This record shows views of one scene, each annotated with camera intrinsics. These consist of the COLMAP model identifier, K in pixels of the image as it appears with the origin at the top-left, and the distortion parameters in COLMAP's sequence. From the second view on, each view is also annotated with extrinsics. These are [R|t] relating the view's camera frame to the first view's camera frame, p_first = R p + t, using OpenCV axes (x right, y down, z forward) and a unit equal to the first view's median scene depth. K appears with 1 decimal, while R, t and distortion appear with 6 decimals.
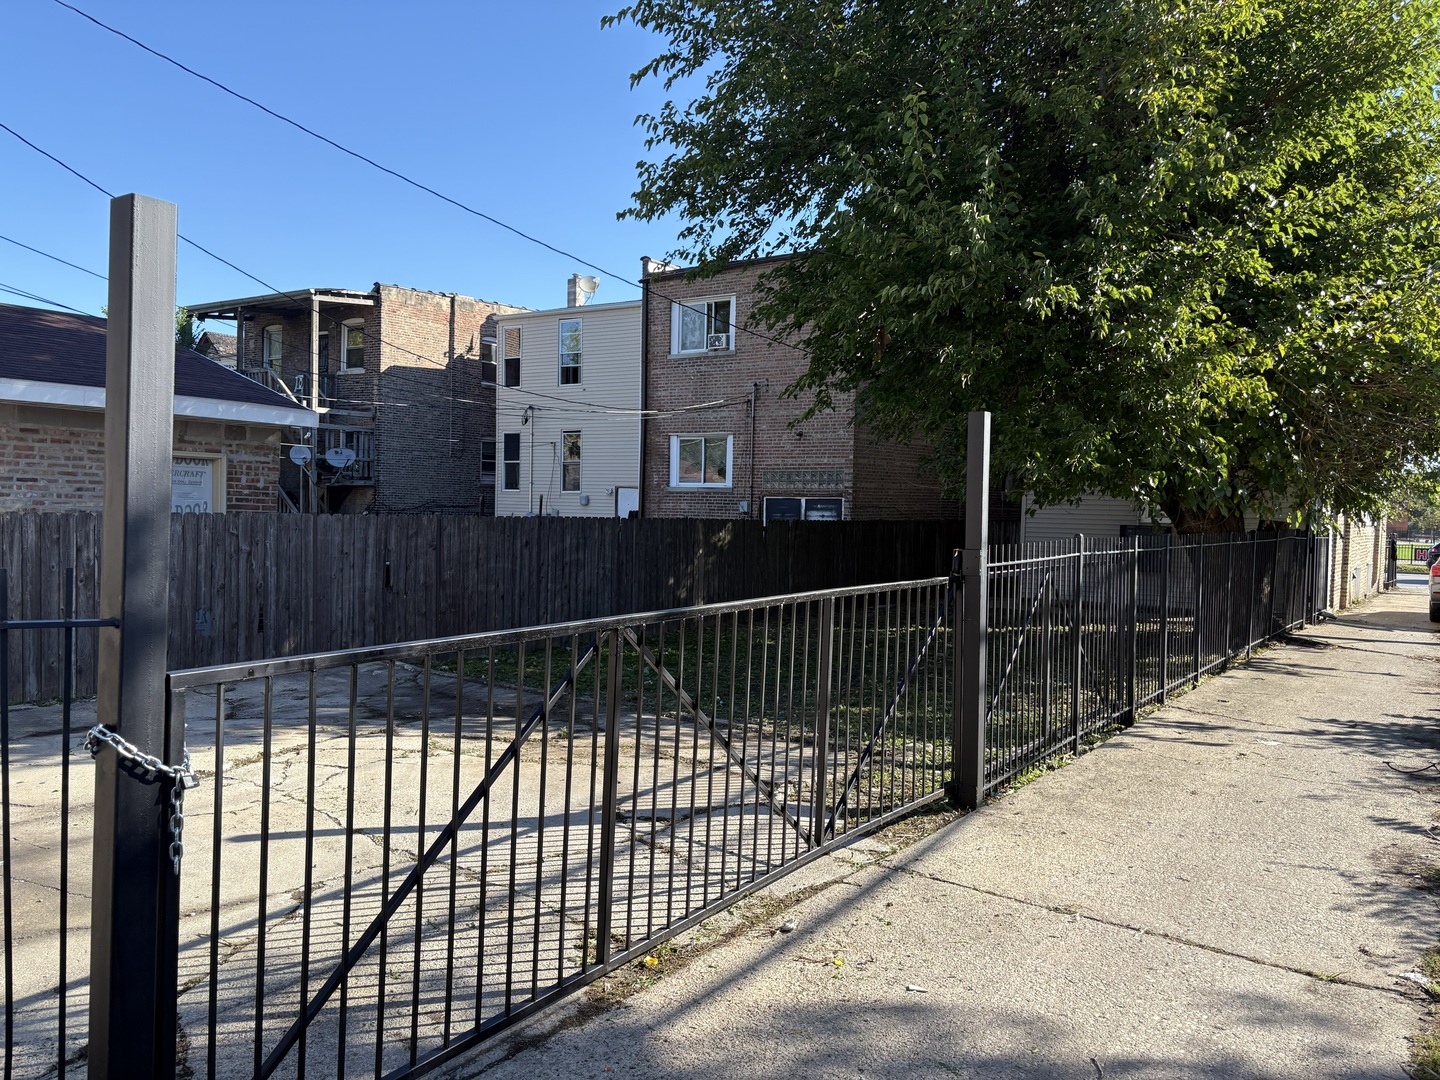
lens RADIAL K [[1096.0, 0, 720.0], [0, 1096.0, 540.0], [0, 0, 1]] dist [0.056563, -0.054763]
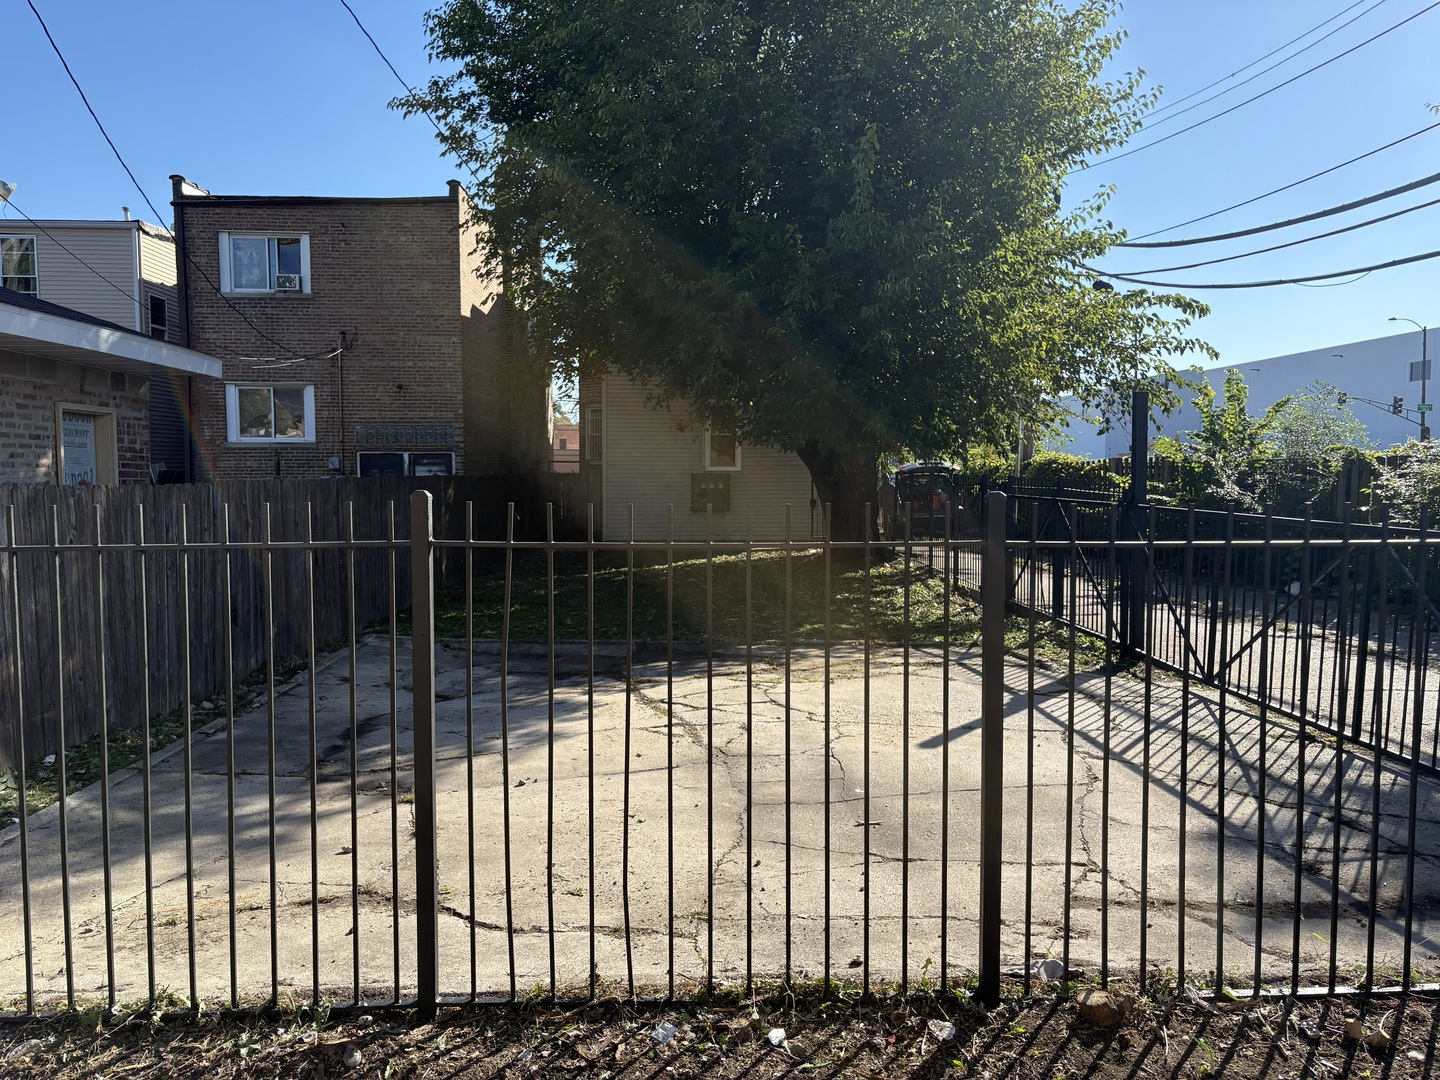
lens RADIAL K [[1096.0, 0, 720.0], [0, 1096.0, 540.0], [0, 0, 1]] dist [0.056563, -0.054763]
pose [[0.808687, -0.062014, 0.584961, -0.276779], [0.036177, 0.997788, 0.055766, -0.005488], [-0.587126, -0.023935, 0.809142, 0.041309]]
